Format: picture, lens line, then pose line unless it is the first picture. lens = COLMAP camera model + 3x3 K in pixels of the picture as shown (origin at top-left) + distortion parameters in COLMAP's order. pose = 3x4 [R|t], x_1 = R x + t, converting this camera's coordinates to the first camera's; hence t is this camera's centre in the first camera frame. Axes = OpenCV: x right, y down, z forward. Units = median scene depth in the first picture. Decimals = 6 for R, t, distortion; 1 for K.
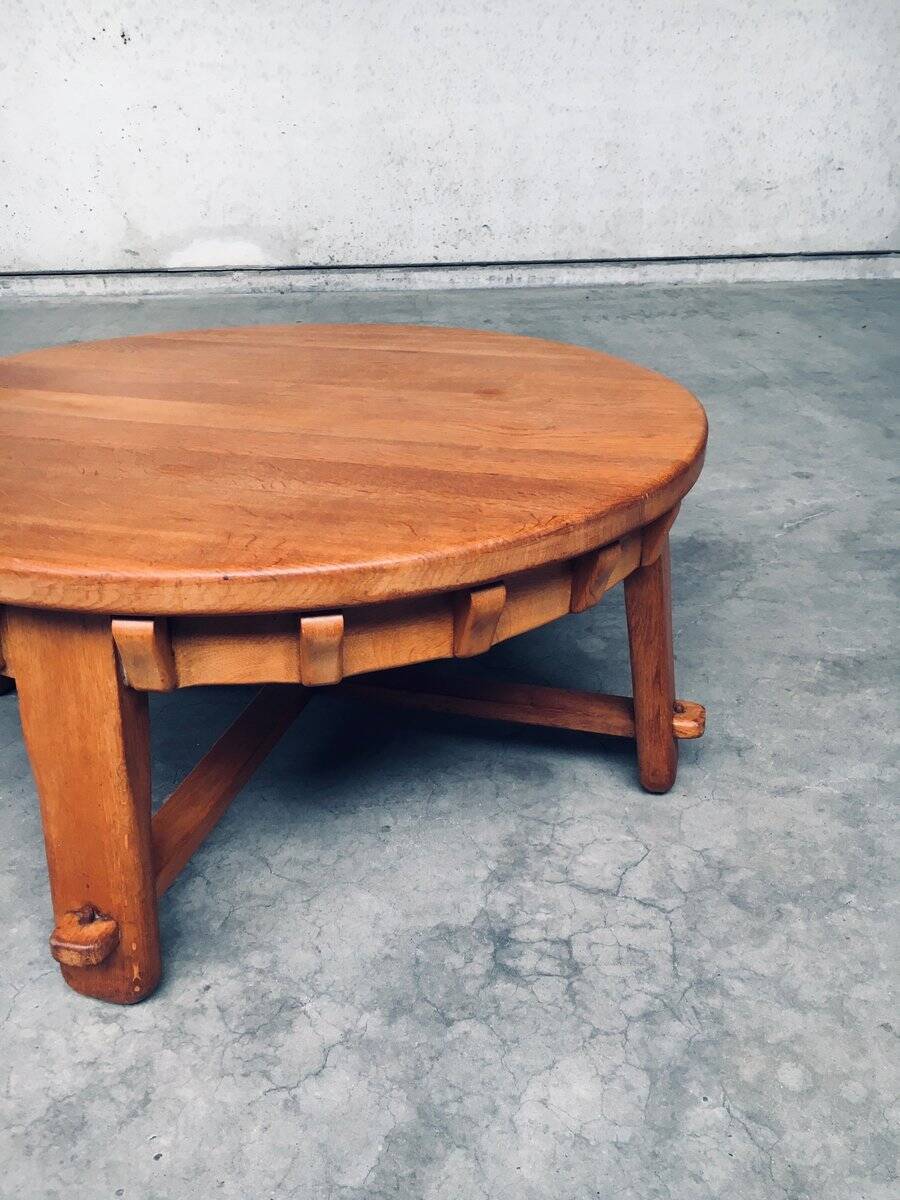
lens RADIAL K [[1023.9, 0, 450.8], [0, 1023.9, 604.4], [0, 0, 1]] dist [0.085483, -0.128941]
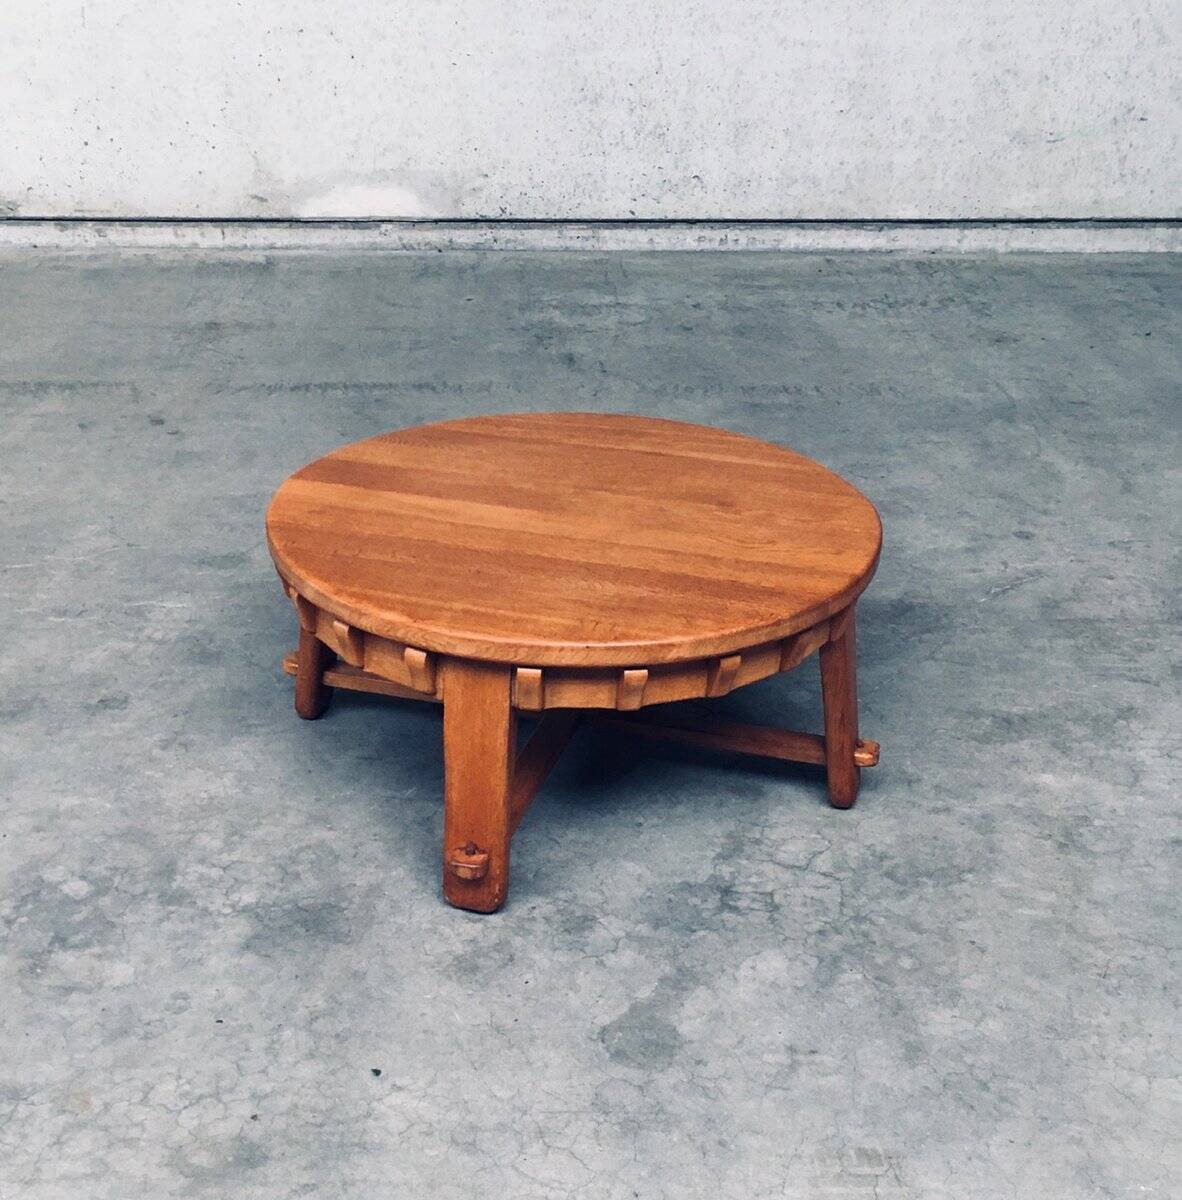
lens RADIAL K [[1751.5, 0, 551.6], [0, 1751.5, 595.5], [0, 0, 1]] dist [0.041938, 0.062808]
pose [[0.999162, 0.035046, -0.021140, -0.150101], [-0.035471, 0.999169, -0.020095, -0.035638], [0.020418, 0.020828, 0.999575, -1.413166]]
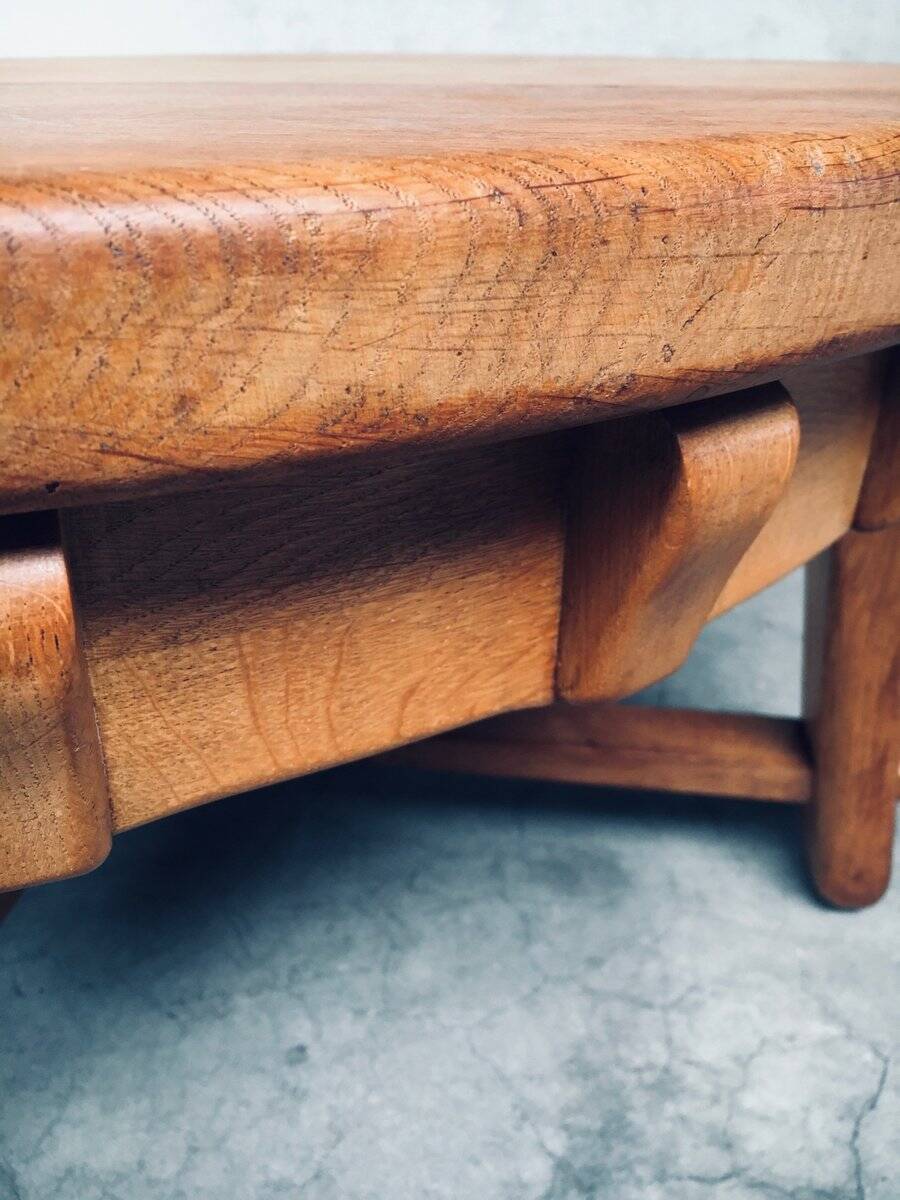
lens RADIAL K [[1051.5, 0, 451.2], [0, 1051.5, 601.7], [0, 0, 1]] dist [0.078051, -0.153779]
pose [[0.992192, -0.048970, 0.114700, -0.043161], [0.044905, 0.998277, 0.037761, 0.010530], [-0.116351, -0.032316, 0.992682, 0.582649]]
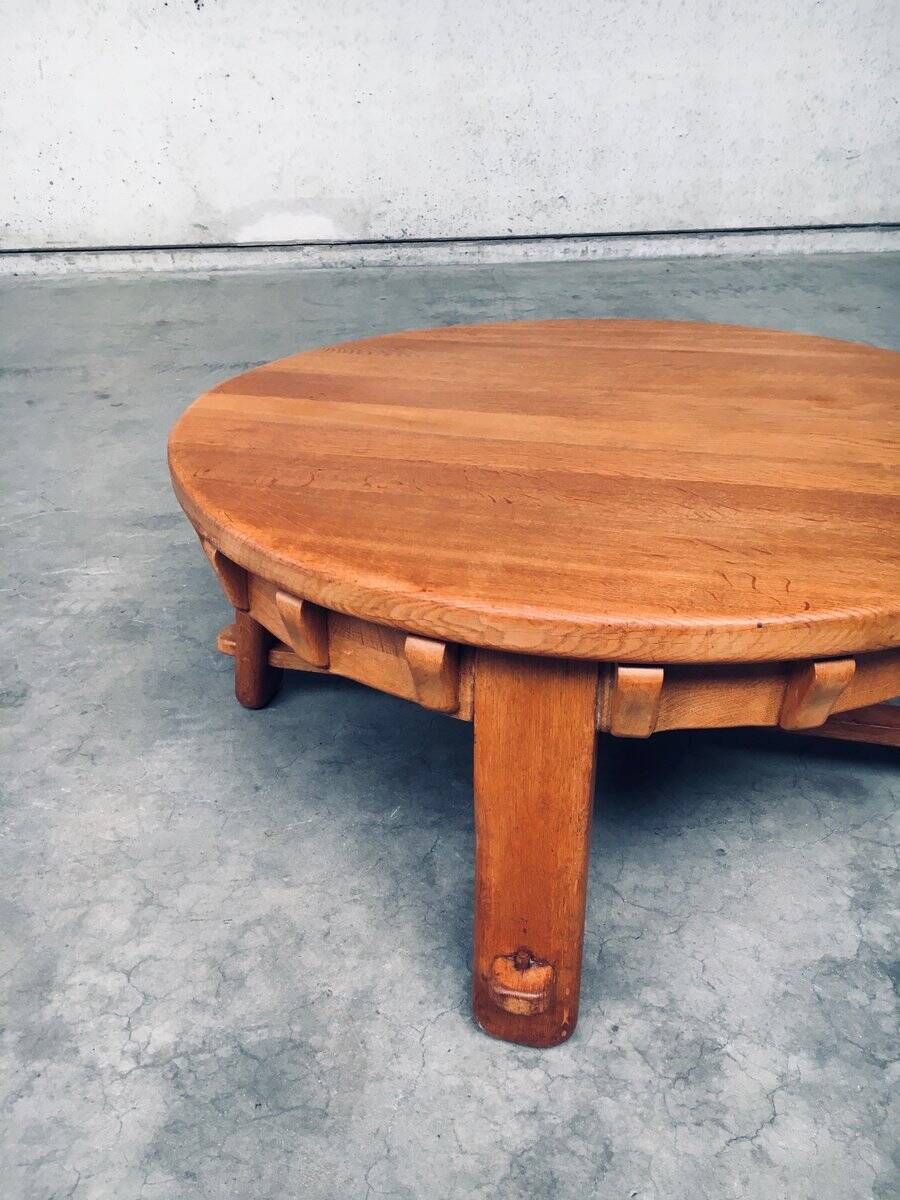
lens RADIAL K [[1023.9, 0, 450.8], [0, 1023.9, 604.4], [0, 0, 1]] dist [0.085483, -0.128941]
pose [[0.999827, -0.009606, 0.015940, -0.354165], [0.009083, 0.999428, 0.032566, -0.053626], [-0.016244, -0.032416, 0.999342, 0.038233]]
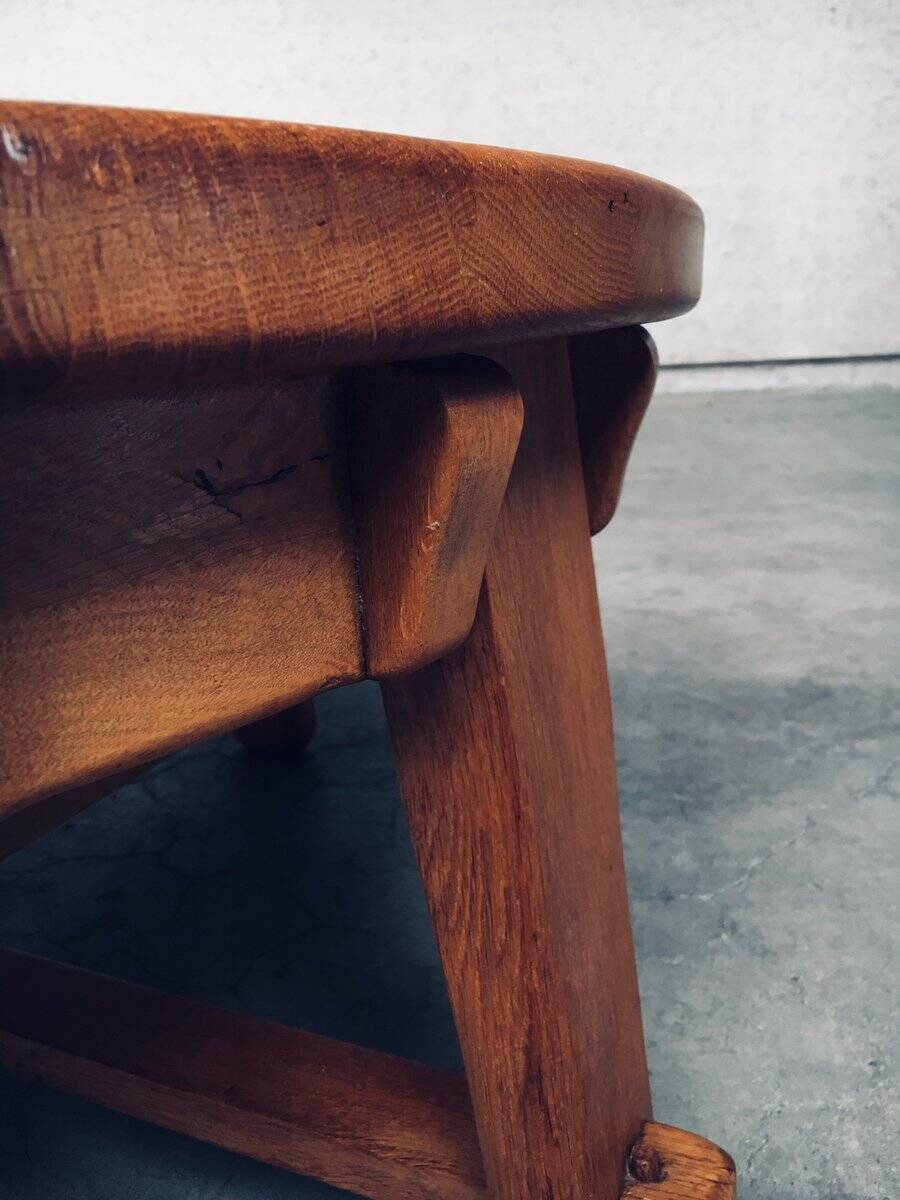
lens RADIAL K [[1043.5, 0, 450.1], [0, 1043.5, 603.1], [0, 0, 1]] dist [0.073516, -0.125467]
pose [[0.987867, 0.015213, -0.154558, 0.229022], [-0.039707, 0.986855, -0.156657, -0.014786], [0.150143, 0.160893, 0.975485, 0.712281]]
